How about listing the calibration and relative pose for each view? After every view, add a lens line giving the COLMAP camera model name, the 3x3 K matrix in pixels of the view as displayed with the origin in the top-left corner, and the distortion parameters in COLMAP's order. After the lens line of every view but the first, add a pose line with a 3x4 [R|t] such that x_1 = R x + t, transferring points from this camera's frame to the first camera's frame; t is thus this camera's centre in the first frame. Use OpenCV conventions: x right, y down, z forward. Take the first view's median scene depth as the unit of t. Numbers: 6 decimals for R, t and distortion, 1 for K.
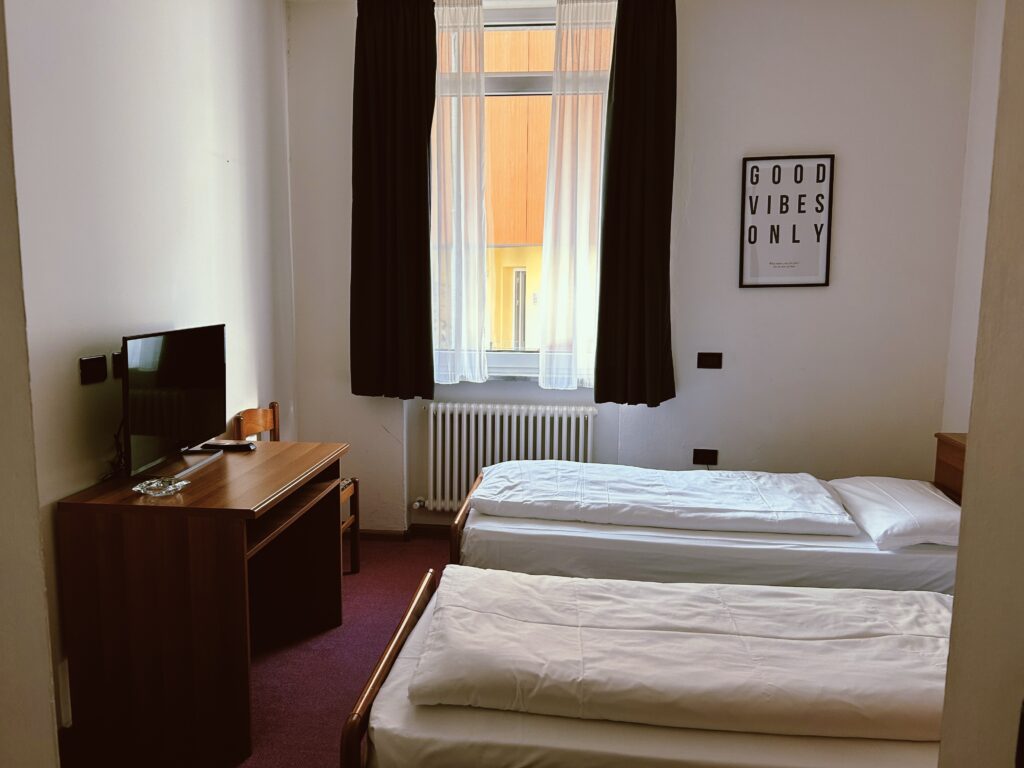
lens RADIAL K [[770.3, 0, 511.6], [0, 770.3, 375.0], [0, 0, 1]] dist [0.063100, -0.065958]
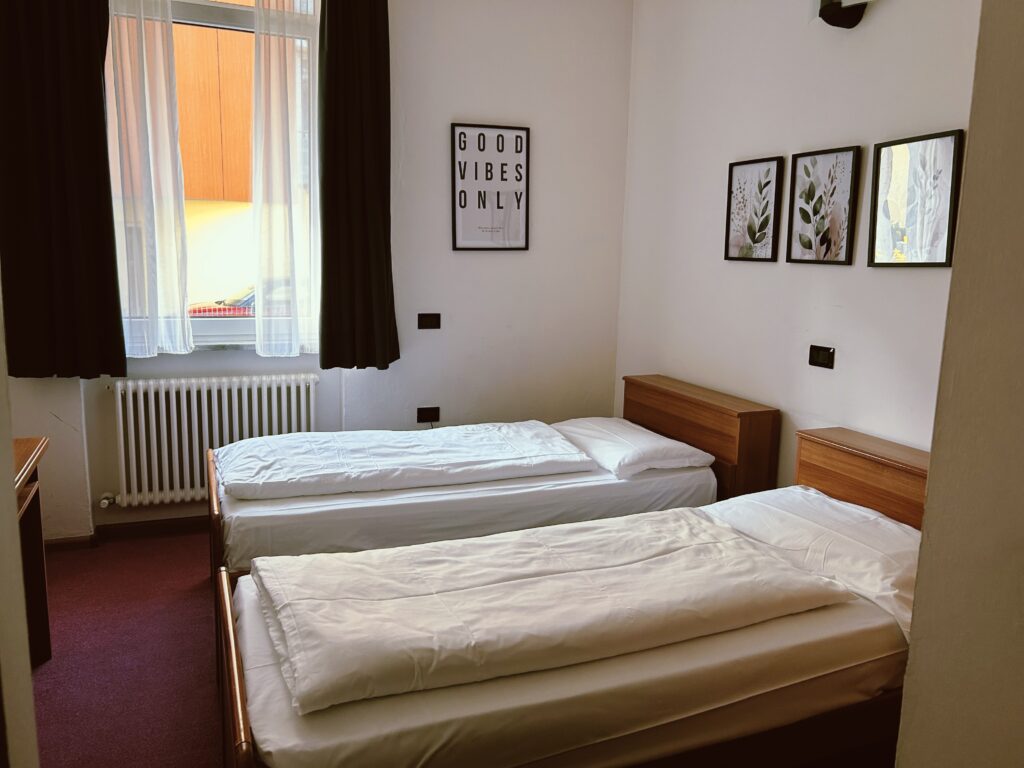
lens RADIAL K [[770.3, 0, 511.9], [0, 770.3, 364.5], [0, 0, 1]] dist [0.063100, -0.065958]
pose [[0.884698, -0.058184, 0.462519, -0.156614], [0.042371, 0.998110, 0.044512, -0.002282], [-0.464234, -0.019782, 0.885491, 0.055866]]
